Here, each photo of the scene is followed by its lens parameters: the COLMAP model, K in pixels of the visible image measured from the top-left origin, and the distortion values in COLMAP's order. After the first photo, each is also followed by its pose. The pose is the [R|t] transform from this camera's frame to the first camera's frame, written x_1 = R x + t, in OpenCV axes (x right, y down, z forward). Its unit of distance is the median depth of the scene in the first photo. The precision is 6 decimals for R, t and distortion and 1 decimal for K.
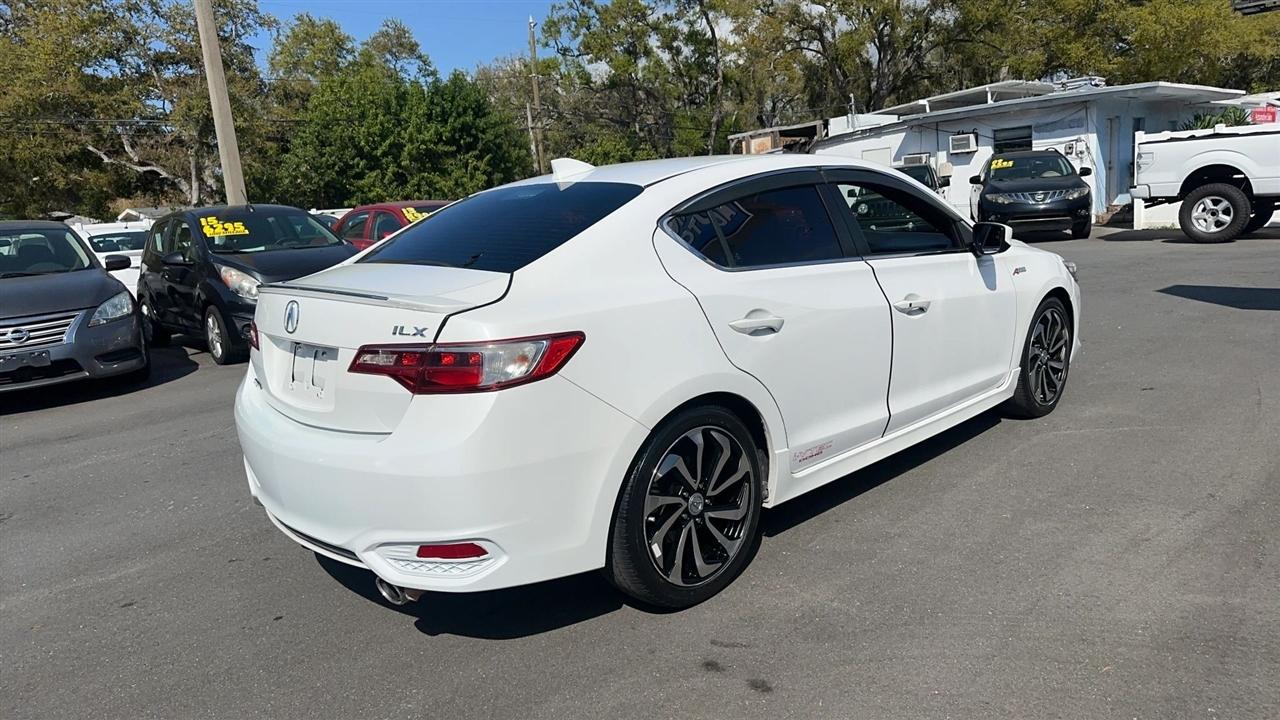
lens RADIAL K [[913.6, 0, 648.8], [0, 913.6, 356.0], [0, 0, 1]] dist [0.033591, -0.042770]
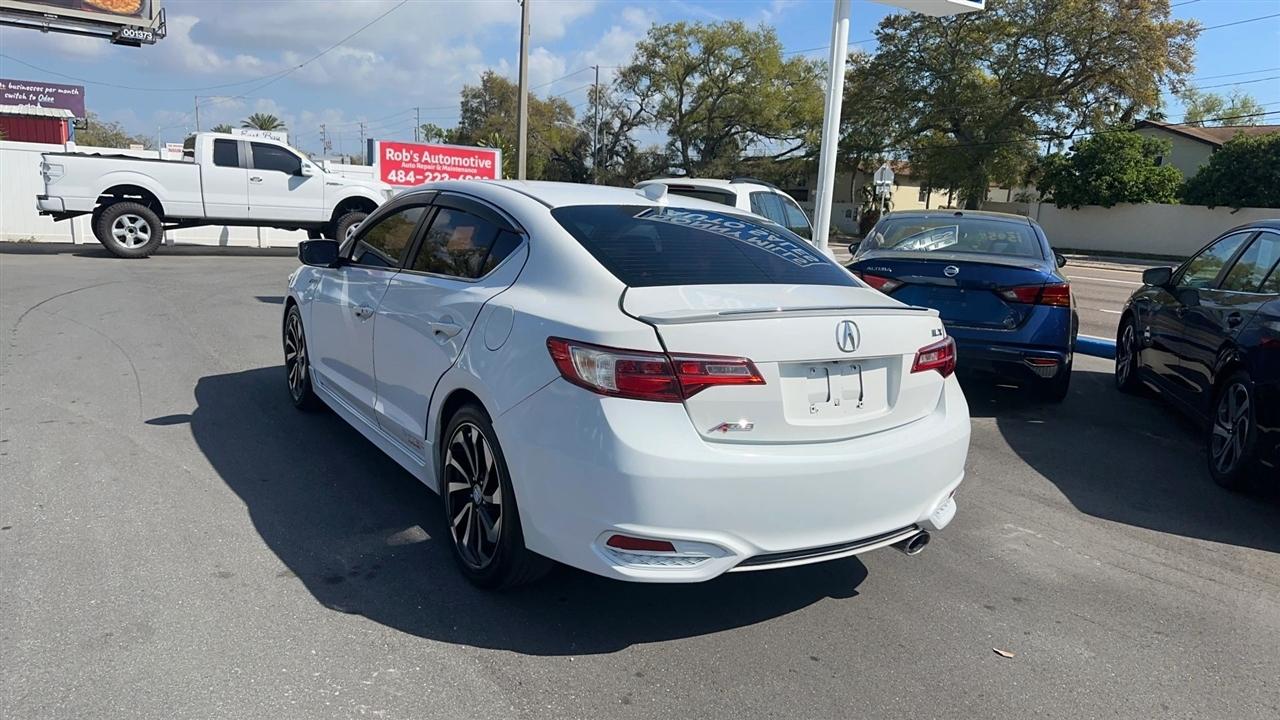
lens RADIAL K [[910.9, 0, 646.9], [0, 910.9, 356.2], [0, 0, 1]] dist [0.044538, -0.058455]
pose [[0.138503, -0.091706, 0.986107, -0.345809], [0.104866, 0.991464, 0.077475, -0.029806], [-0.984794, 0.092679, 0.146937, 0.260329]]
